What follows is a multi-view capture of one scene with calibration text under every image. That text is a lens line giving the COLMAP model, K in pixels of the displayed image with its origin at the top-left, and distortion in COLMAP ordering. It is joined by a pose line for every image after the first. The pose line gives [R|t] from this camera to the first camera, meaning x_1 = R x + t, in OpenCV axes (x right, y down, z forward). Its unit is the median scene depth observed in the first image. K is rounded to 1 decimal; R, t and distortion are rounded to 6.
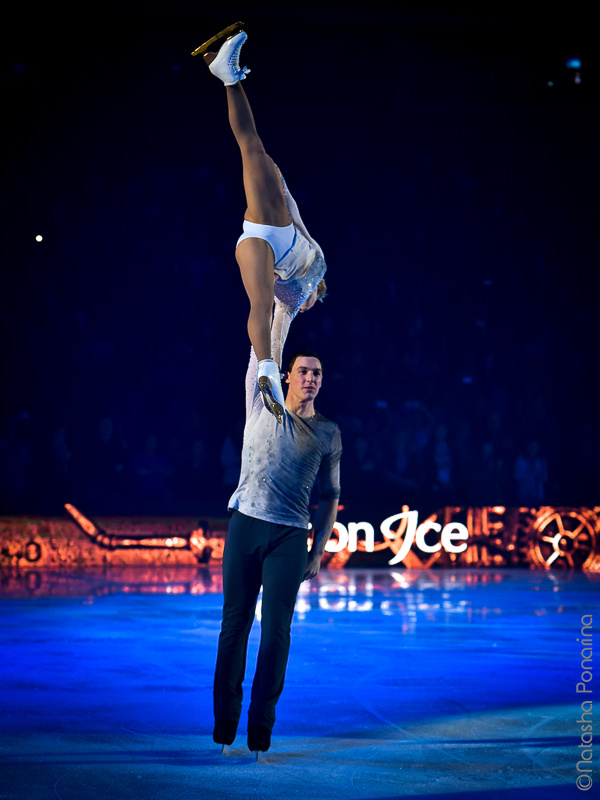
lens RADIAL K [[2808.5, 0, 300.0], [0, 2808.5, 400.0], [0, 0, 1]] dist [-0.030015, 0.060273]
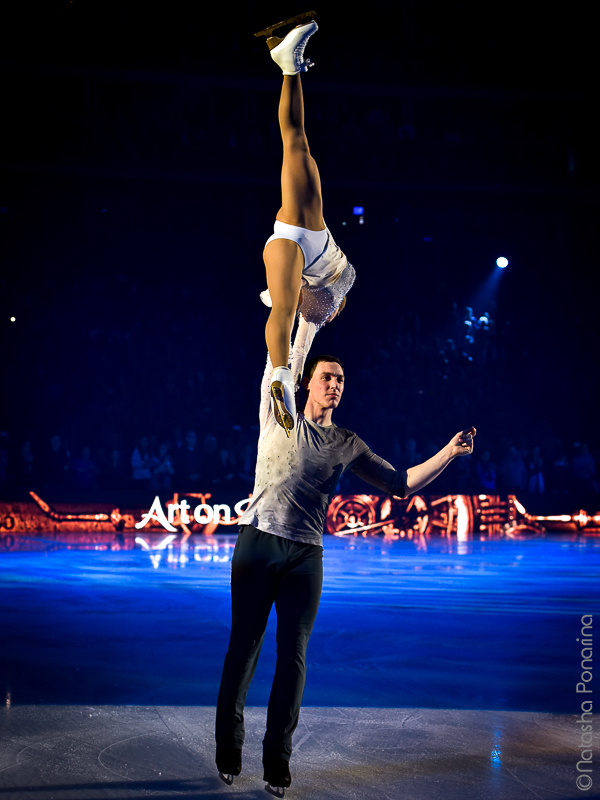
lens RADIAL K [[1611.8, 0, 300.0], [0, 1611.8, 400.0], [0, 0, 1]] dist [-0.306135, -0.109345]
pose [[0.995869, 0.007653, 0.090477, -0.016092], [-0.006073, 0.999824, -0.017727, 0.001727], [-0.090597, 0.017105, 0.995741, 0.120943]]
